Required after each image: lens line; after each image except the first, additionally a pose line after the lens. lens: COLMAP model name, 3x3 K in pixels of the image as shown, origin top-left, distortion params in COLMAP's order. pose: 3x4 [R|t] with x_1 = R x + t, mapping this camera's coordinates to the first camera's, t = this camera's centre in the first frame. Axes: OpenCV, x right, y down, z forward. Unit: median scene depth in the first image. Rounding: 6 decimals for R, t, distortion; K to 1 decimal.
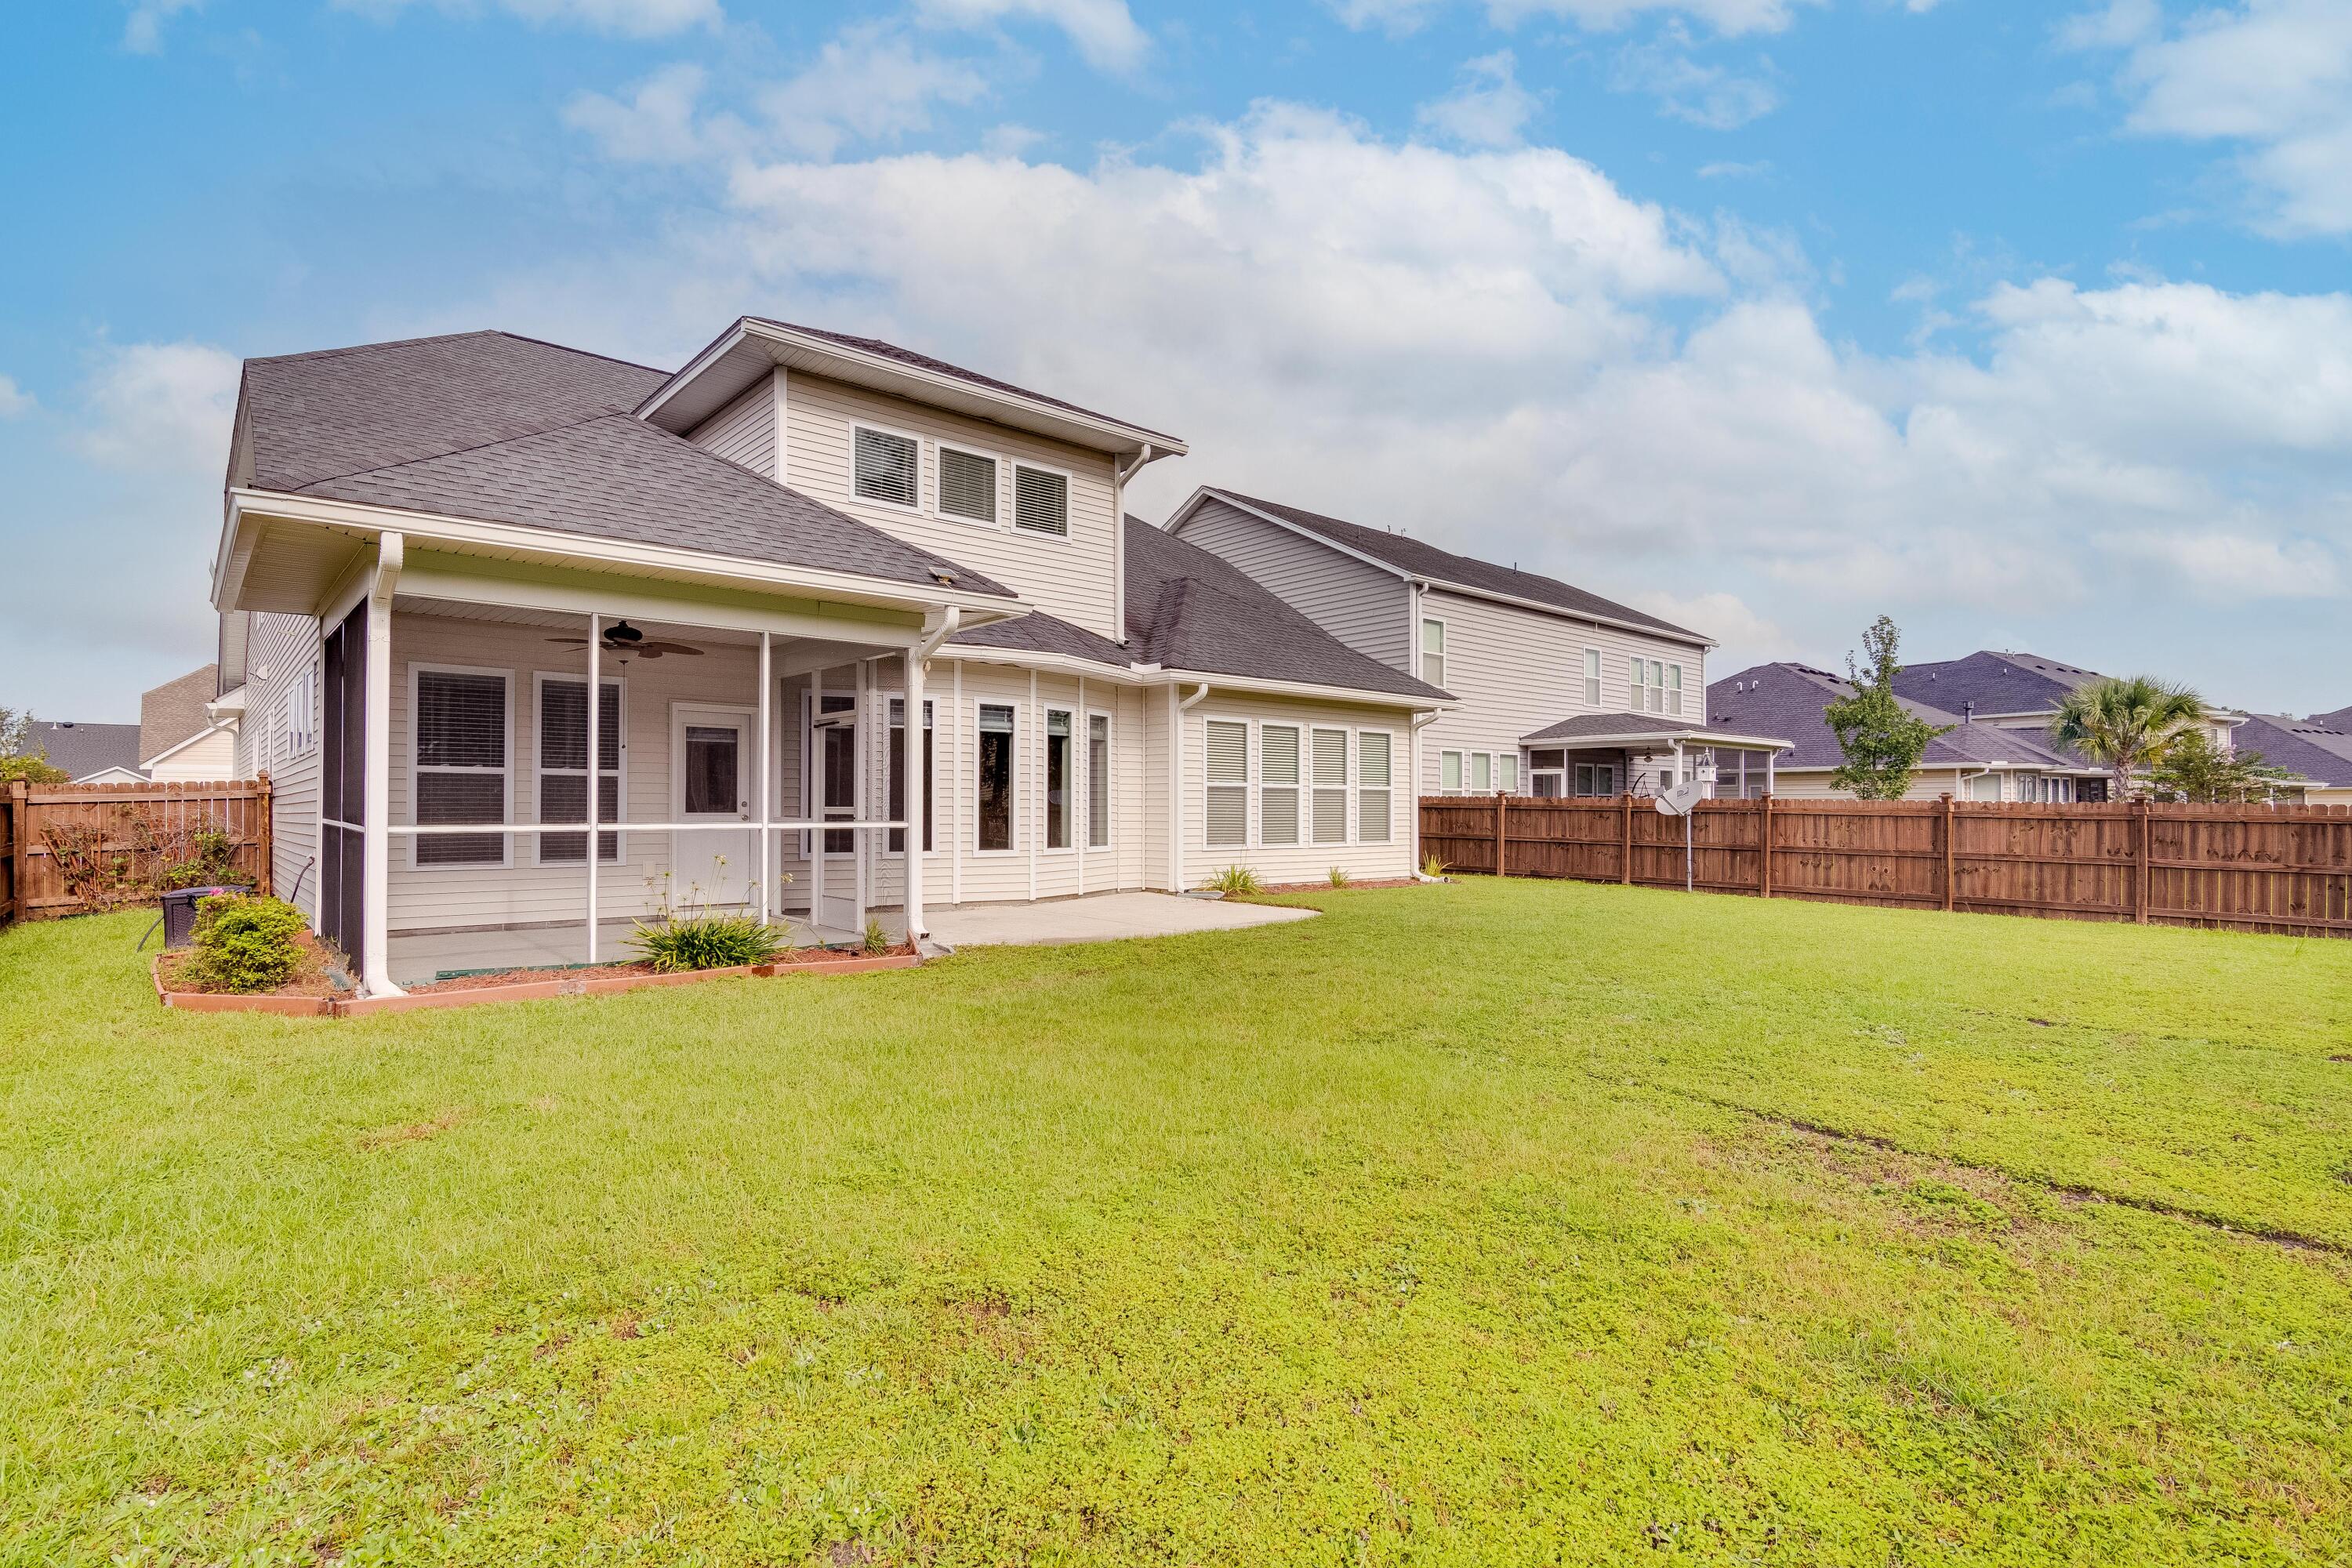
lens RADIAL K [[1145.5, 0, 1174.2], [0, 1145.5, 784.4], [0, 0, 1]] dist [-0.003276, 0.000164]
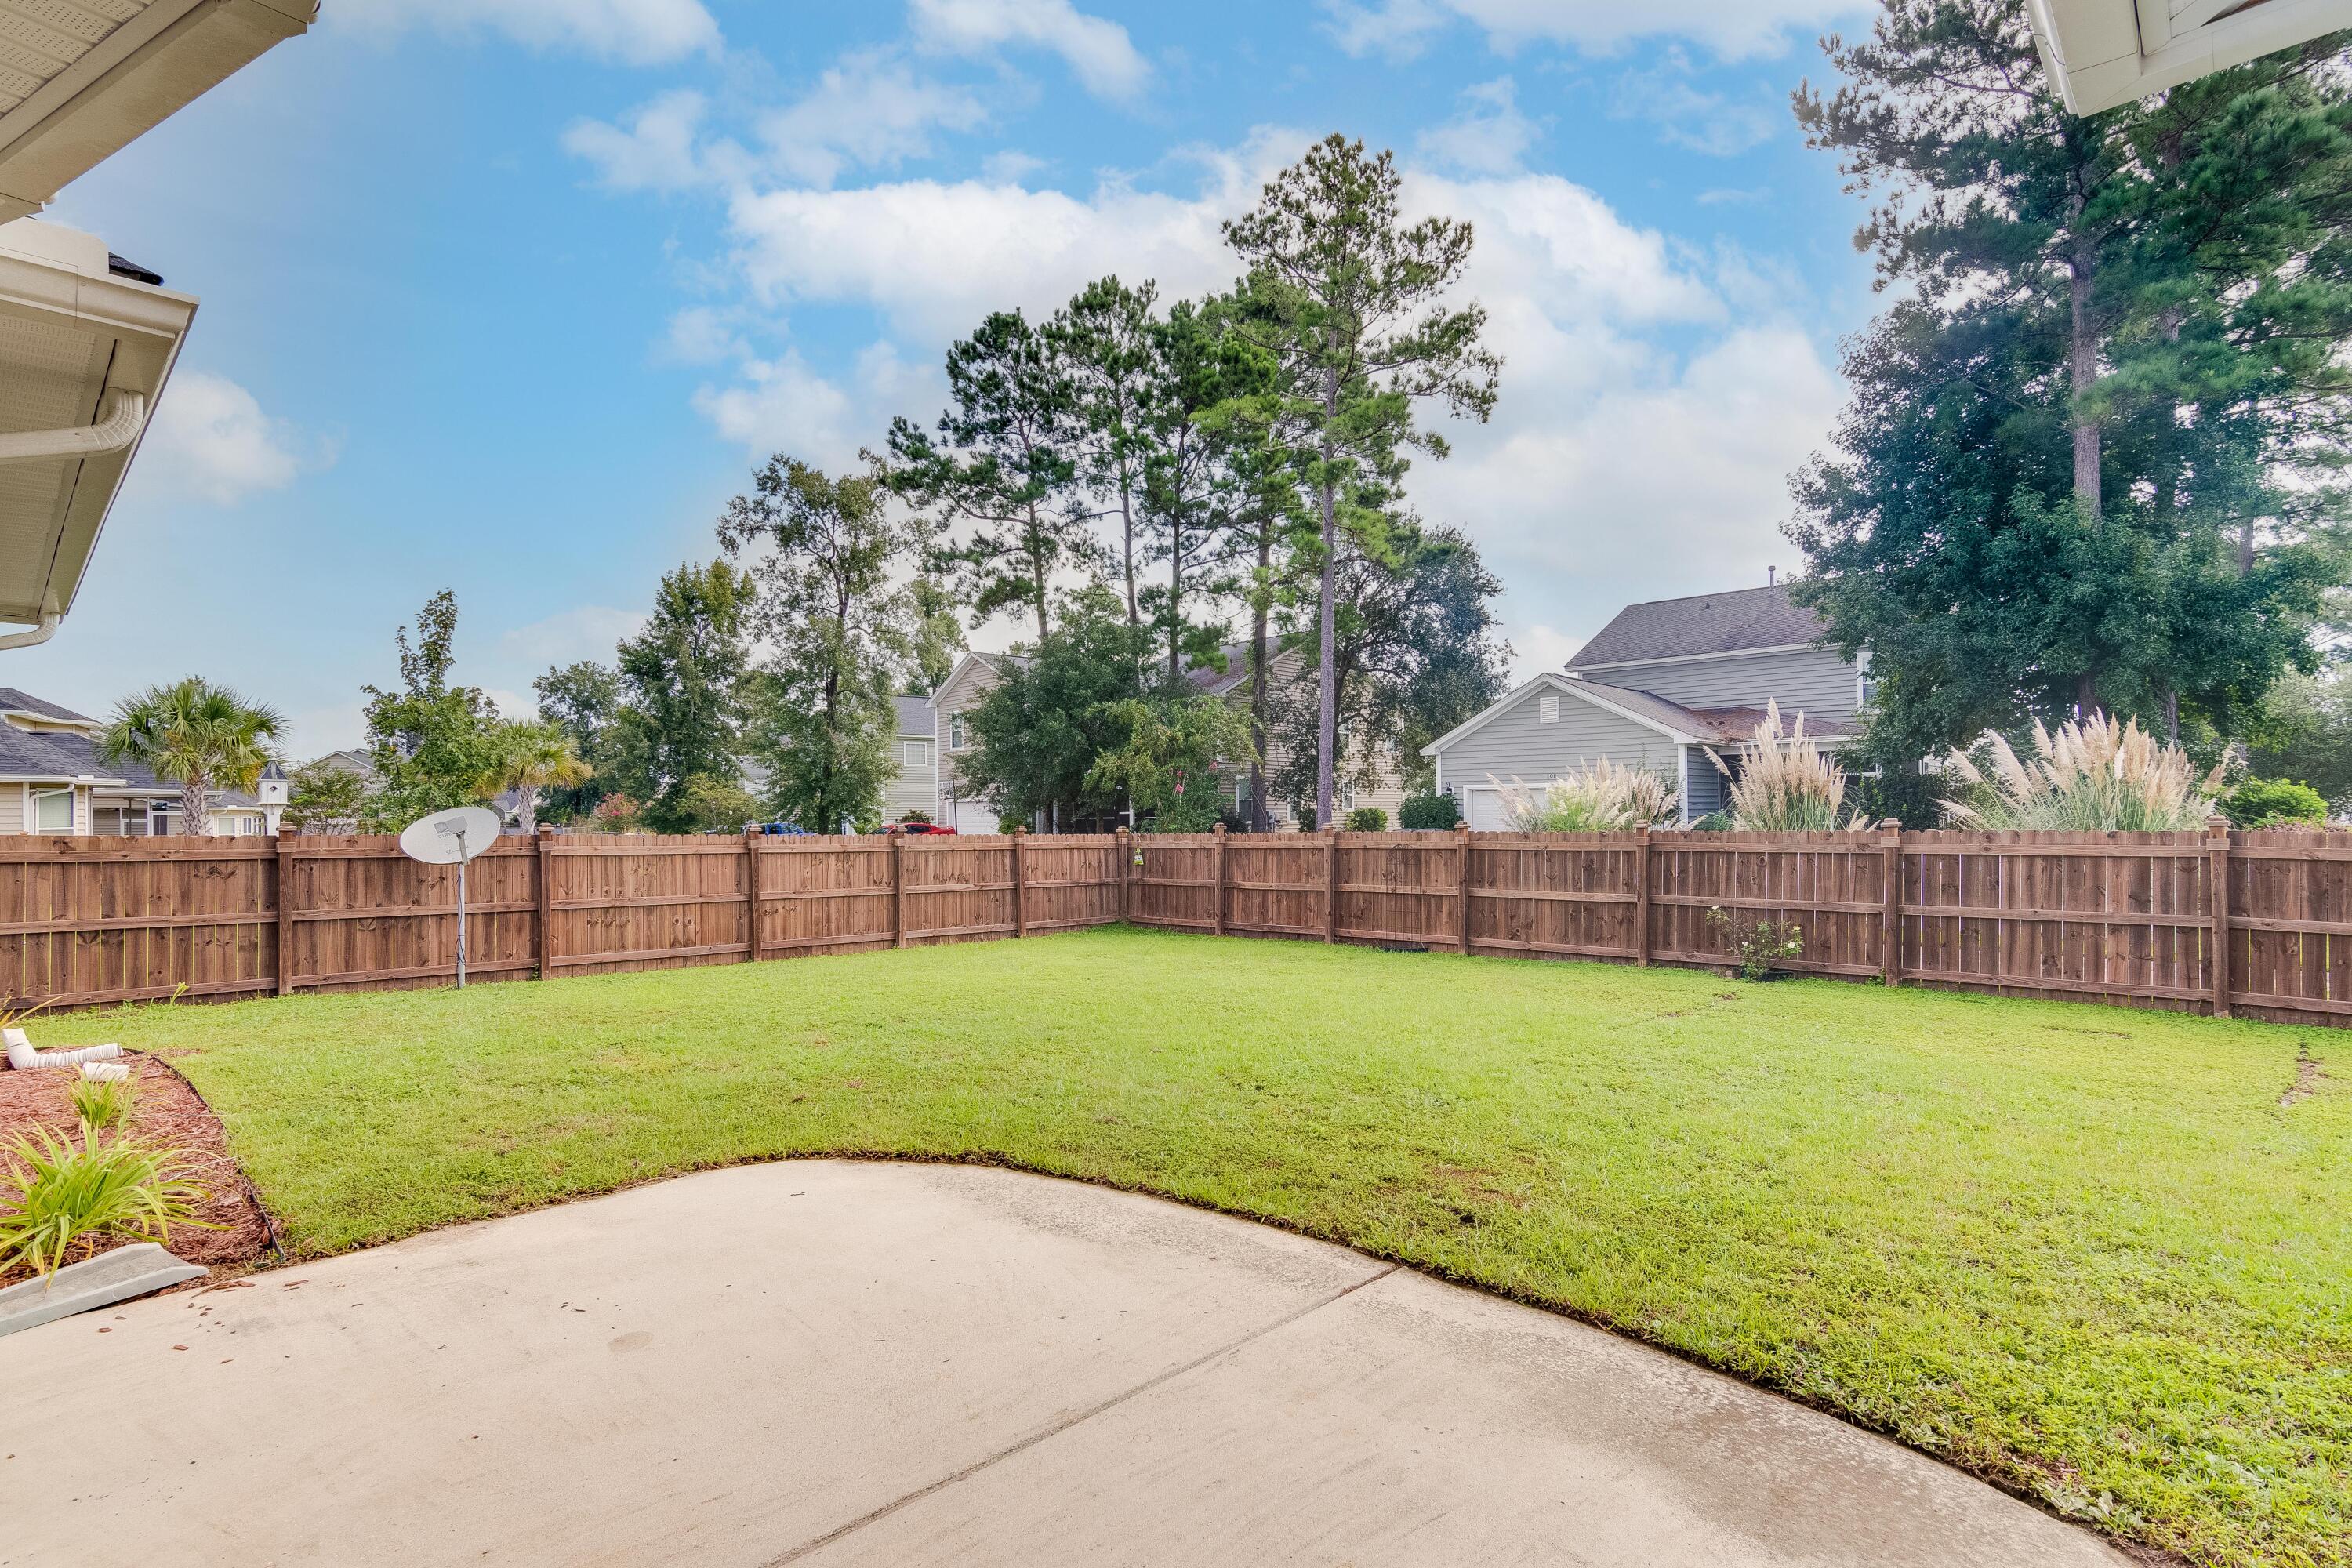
lens RADIAL K [[1145.5, 0, 1166.2], [0, 1145.5, 809.3], [0, 0, 1]] dist [-0.003276, 0.000164]
pose [[-0.084052, 0.004546, 0.996451, -0.179657], [-0.012432, 0.999907, -0.005610, -0.002854], [-0.996384, -0.012859, -0.083988, 0.650301]]
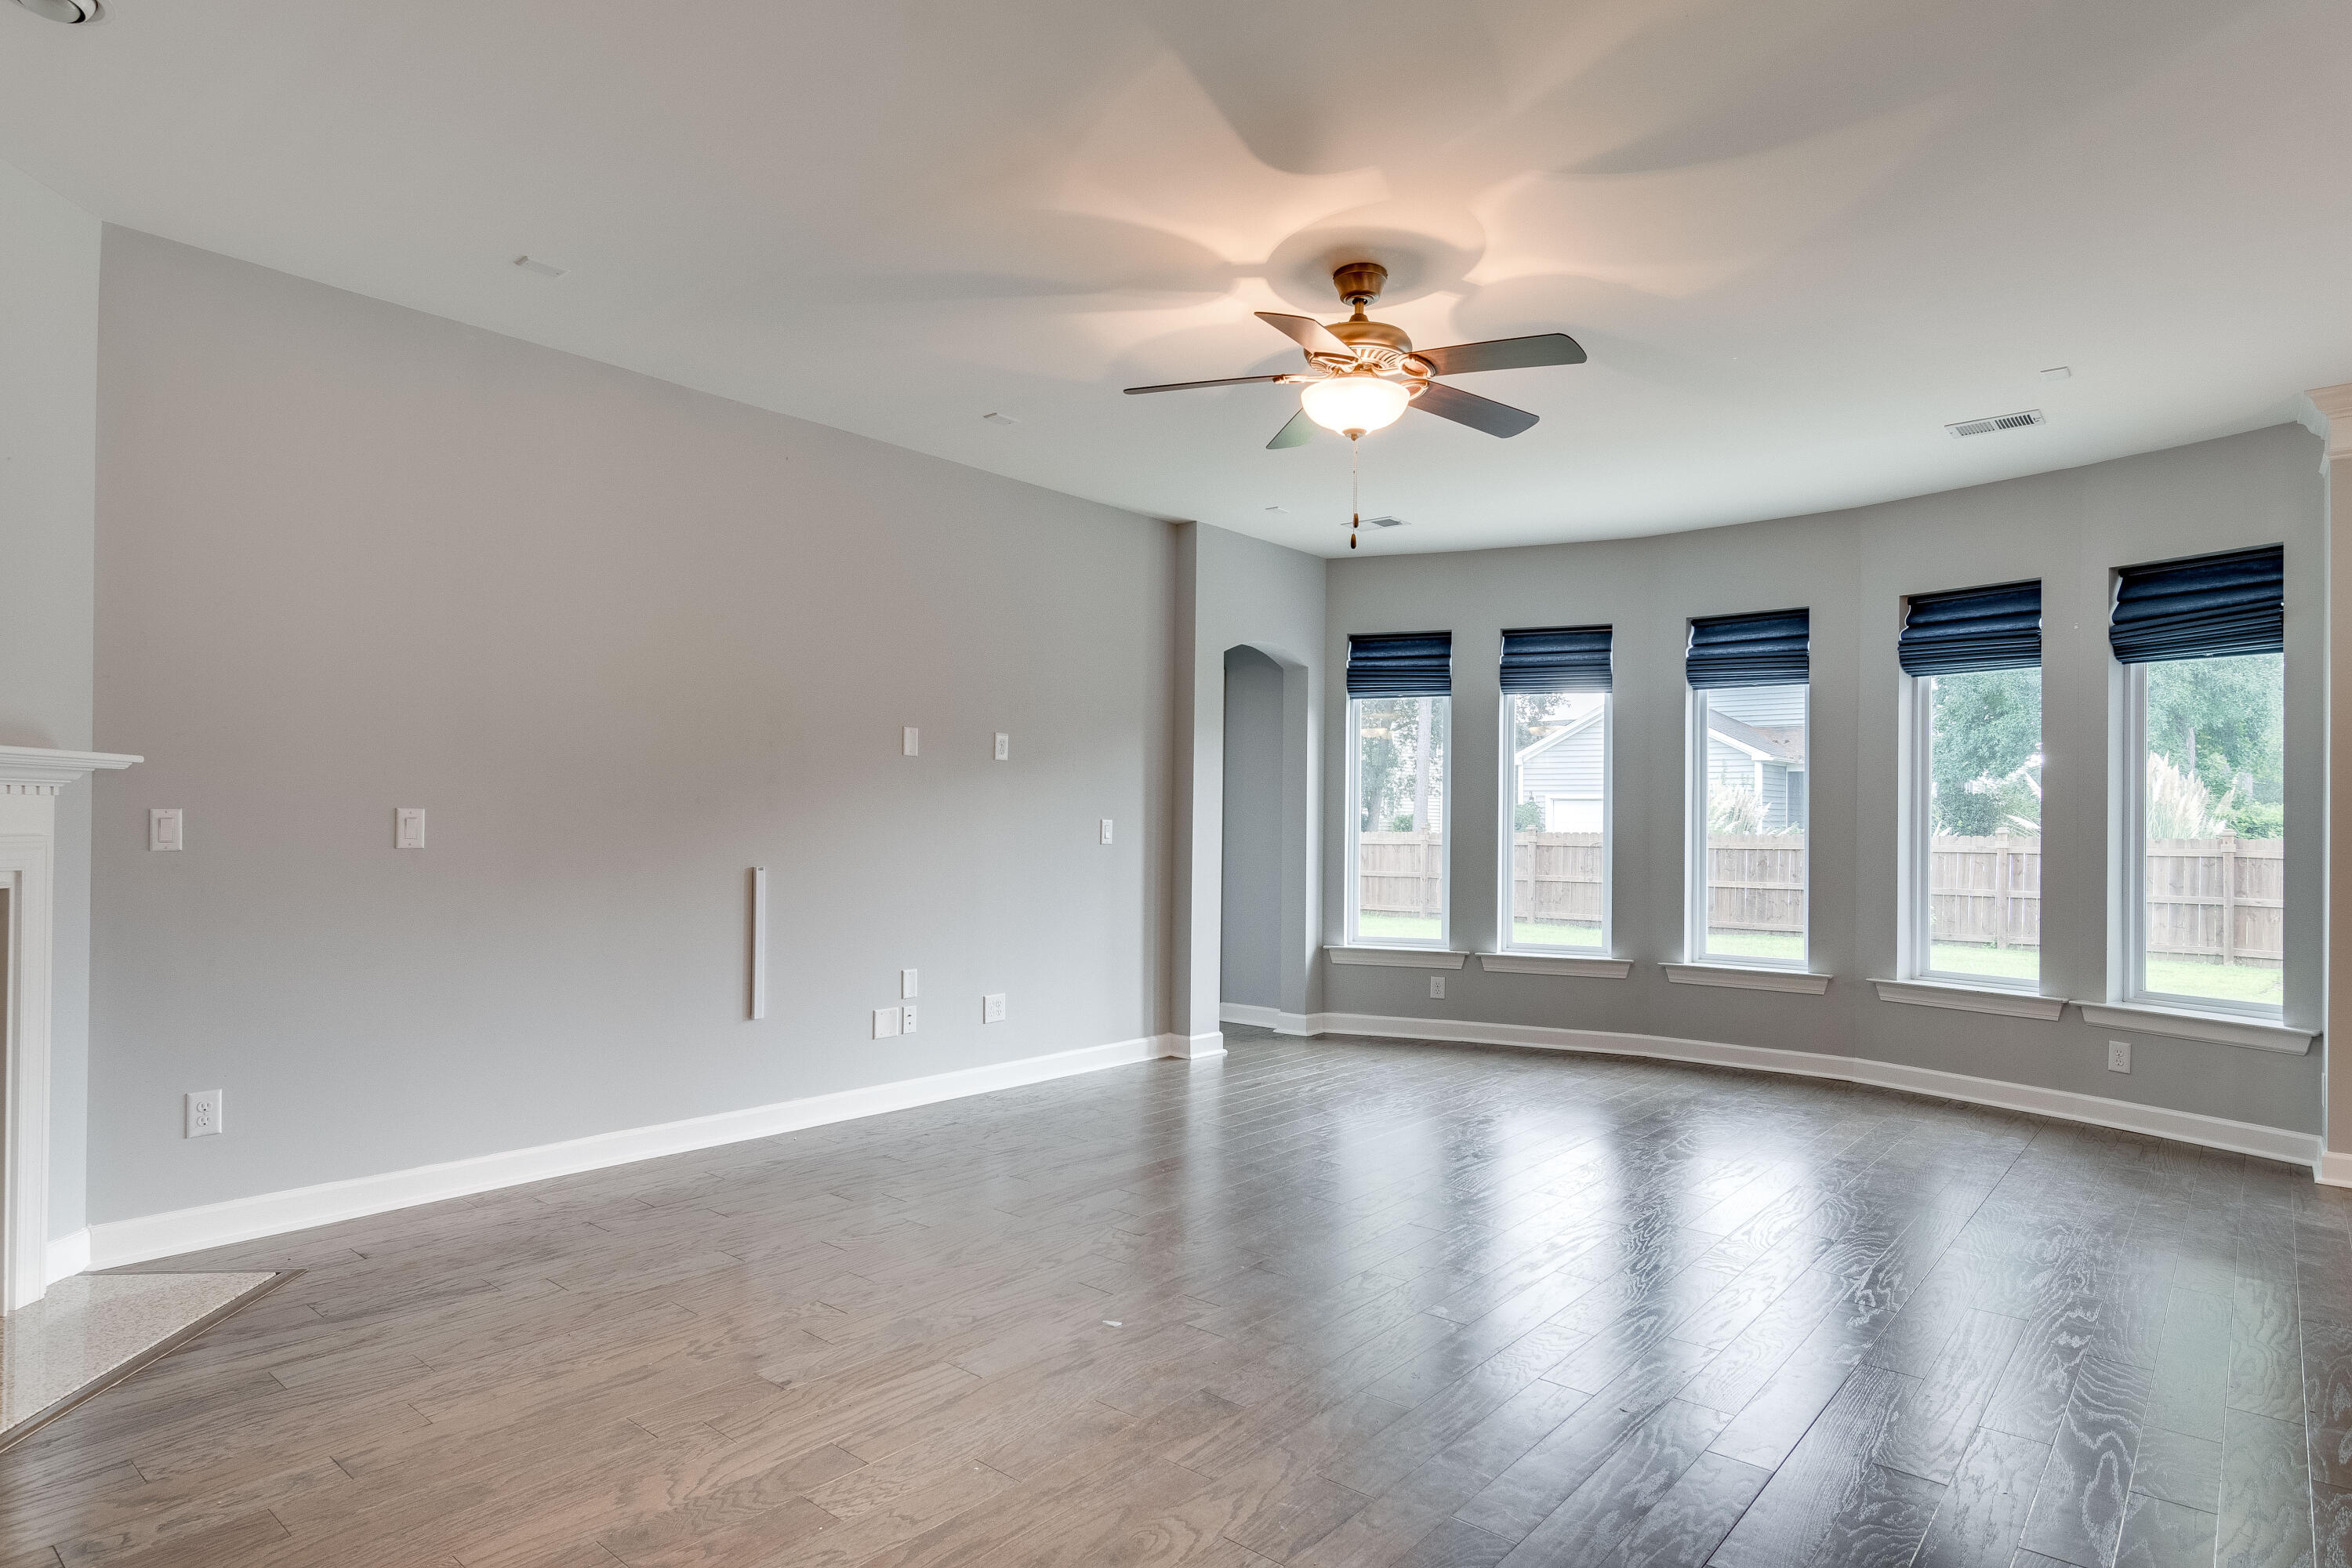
lens RADIAL K [[1295.4, 0, 1174.1], [0, 1295.4, 800.3], [0, 0, 1]] dist [0.001330, 0.000743]
pose [[-0.145862, 0.011580, 0.989237, -0.559371], [-0.031544, 0.999369, -0.016349, 0.012556], [-0.988802, -0.033589, -0.145405, 1.064974]]
